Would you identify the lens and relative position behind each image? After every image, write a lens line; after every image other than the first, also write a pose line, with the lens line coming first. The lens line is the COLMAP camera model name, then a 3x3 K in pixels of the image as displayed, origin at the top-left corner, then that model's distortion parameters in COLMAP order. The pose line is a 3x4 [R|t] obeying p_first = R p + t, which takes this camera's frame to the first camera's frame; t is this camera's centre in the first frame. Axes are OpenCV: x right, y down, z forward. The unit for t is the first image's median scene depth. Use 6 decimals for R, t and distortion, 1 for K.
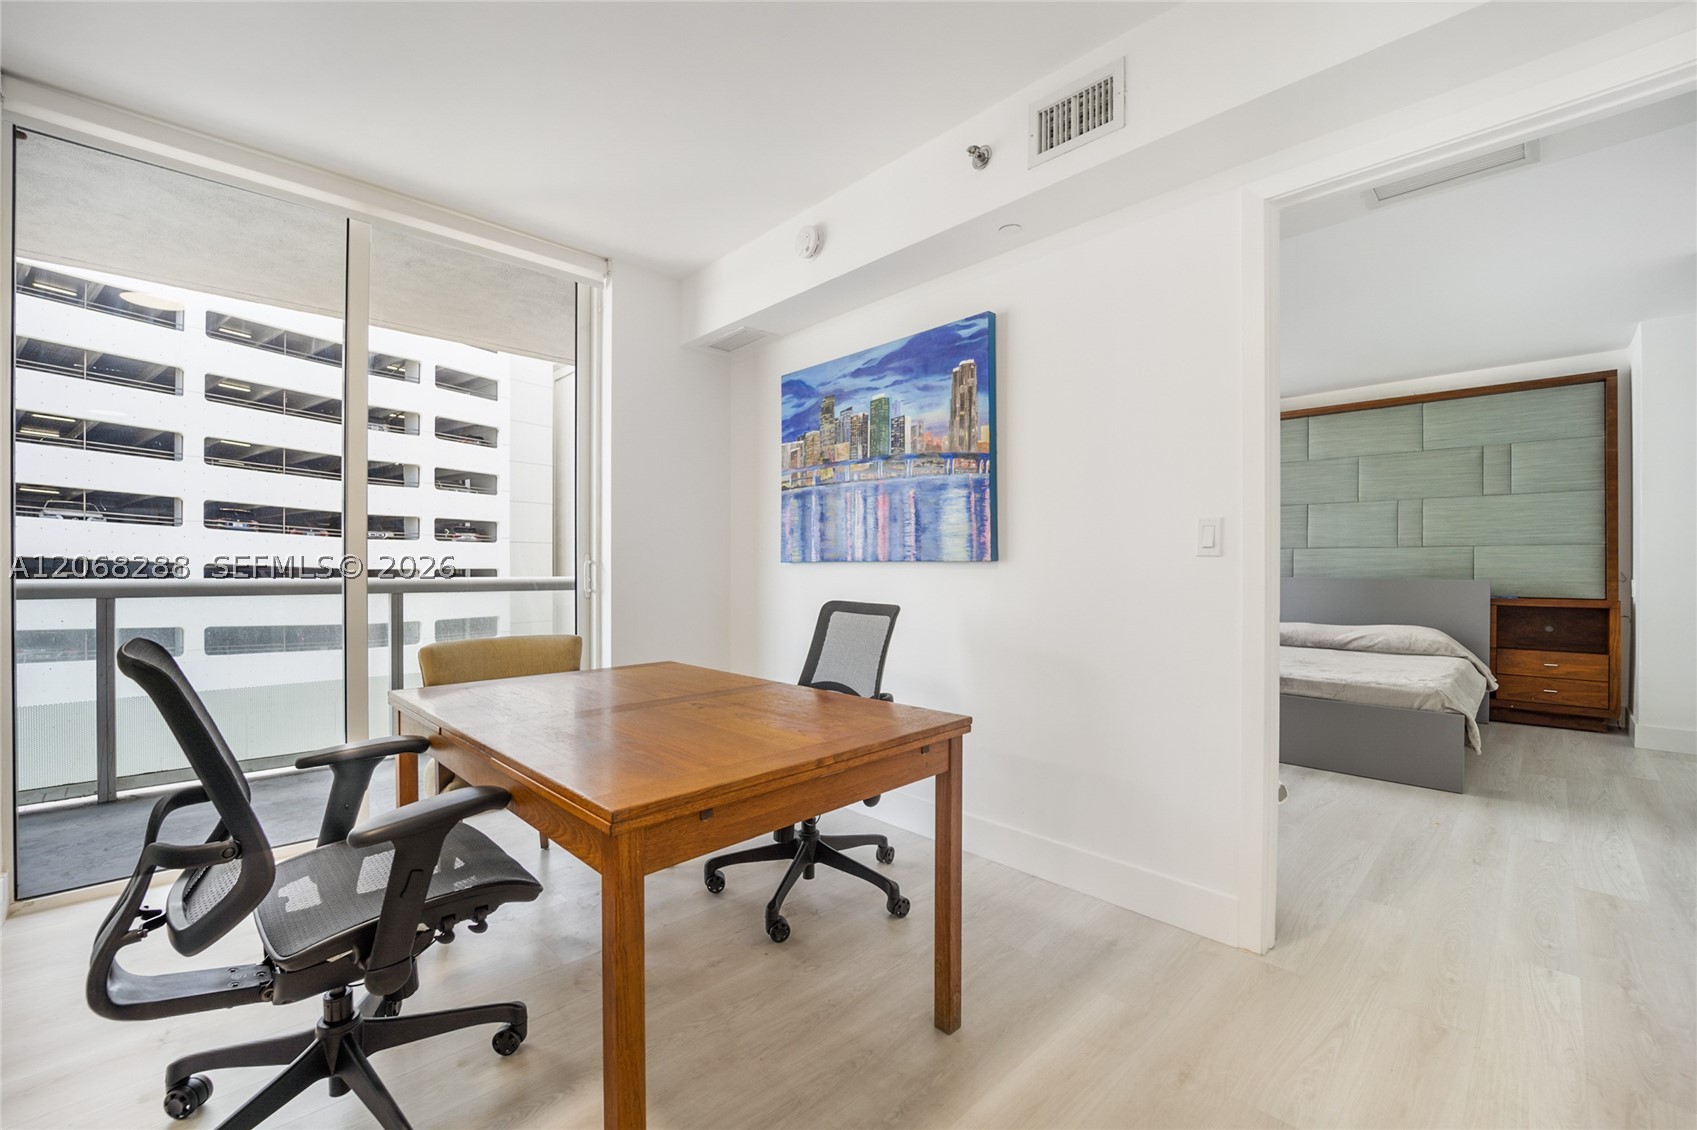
lens RADIAL K [[698.3, 0, 851.3], [0, 698.3, 570.4], [0, 0, 1]] dist [-0.015989, -0.000716]
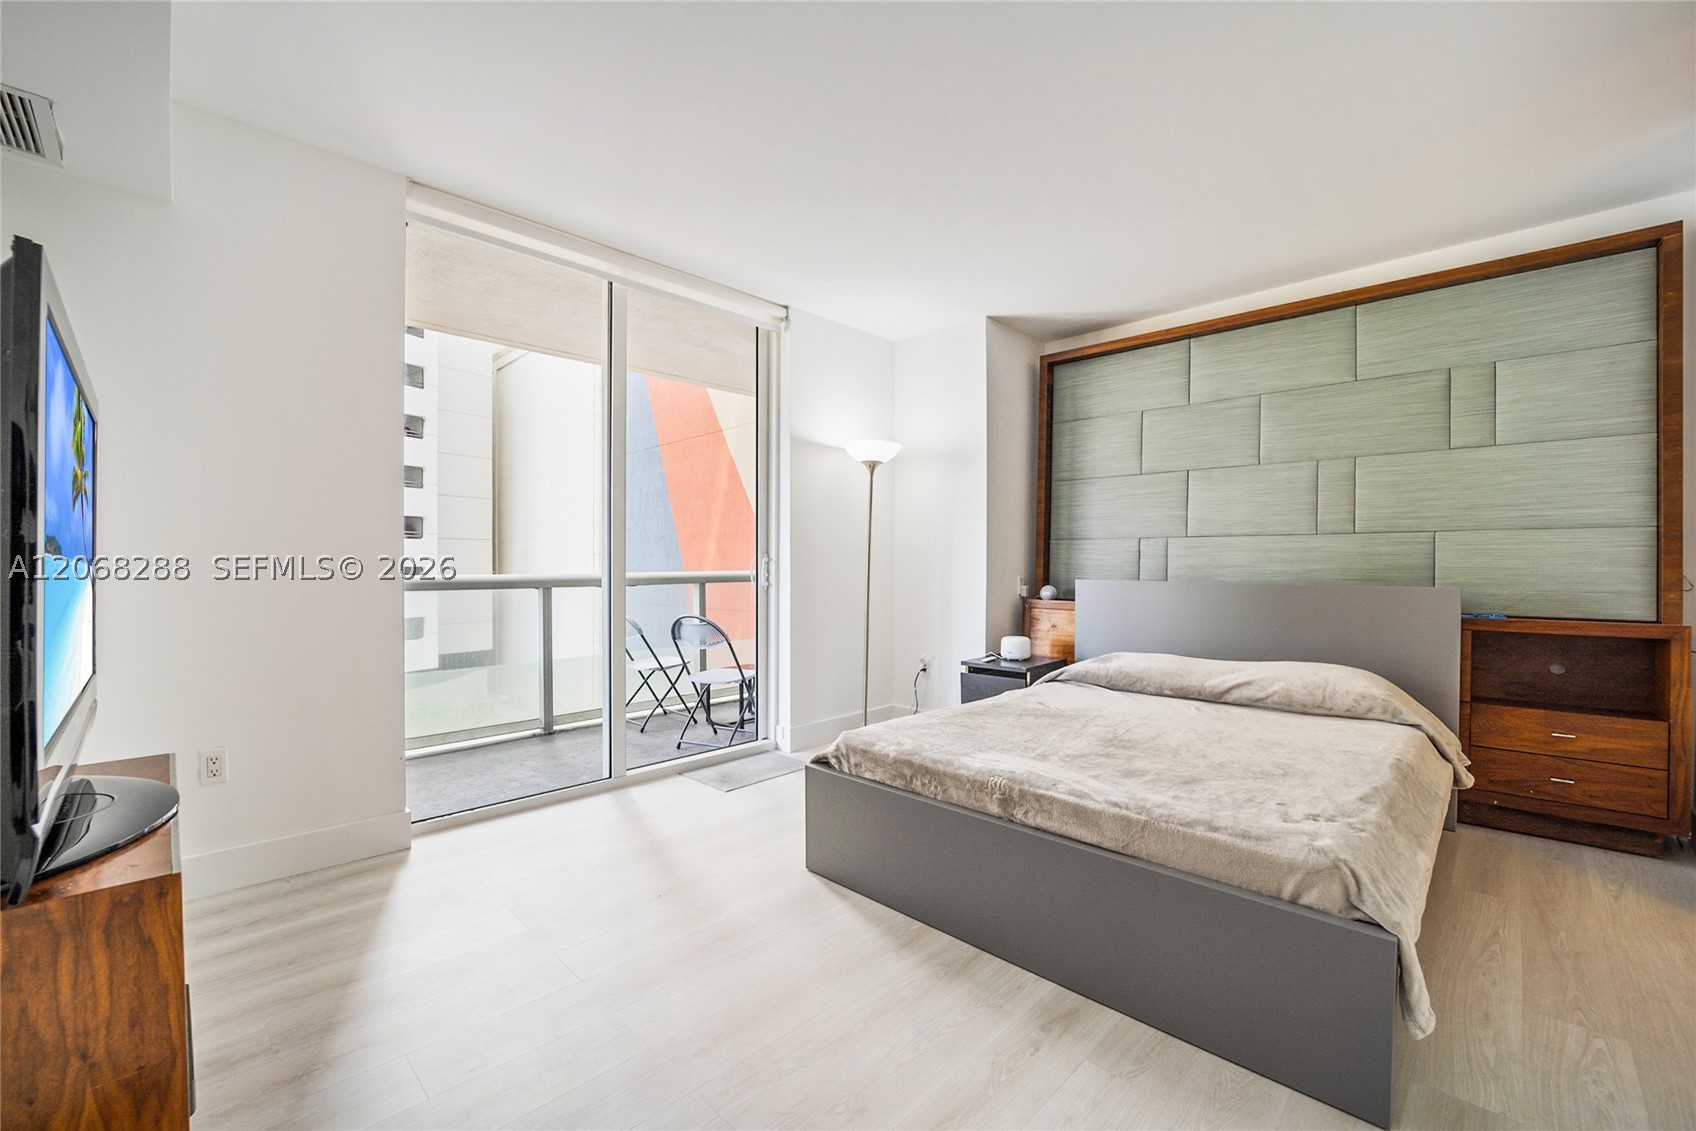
lens RADIAL K [[697.9, 0, 838.5], [0, 697.9, 573.0], [0, 0, 1]] dist [-0.015989, -0.000716]
pose [[0.999881, 0.000554, 0.015432, 0.330554], [-0.000663, 0.999975, 0.007055, -0.002085], [-0.015428, -0.007064, 0.999856, 0.358637]]
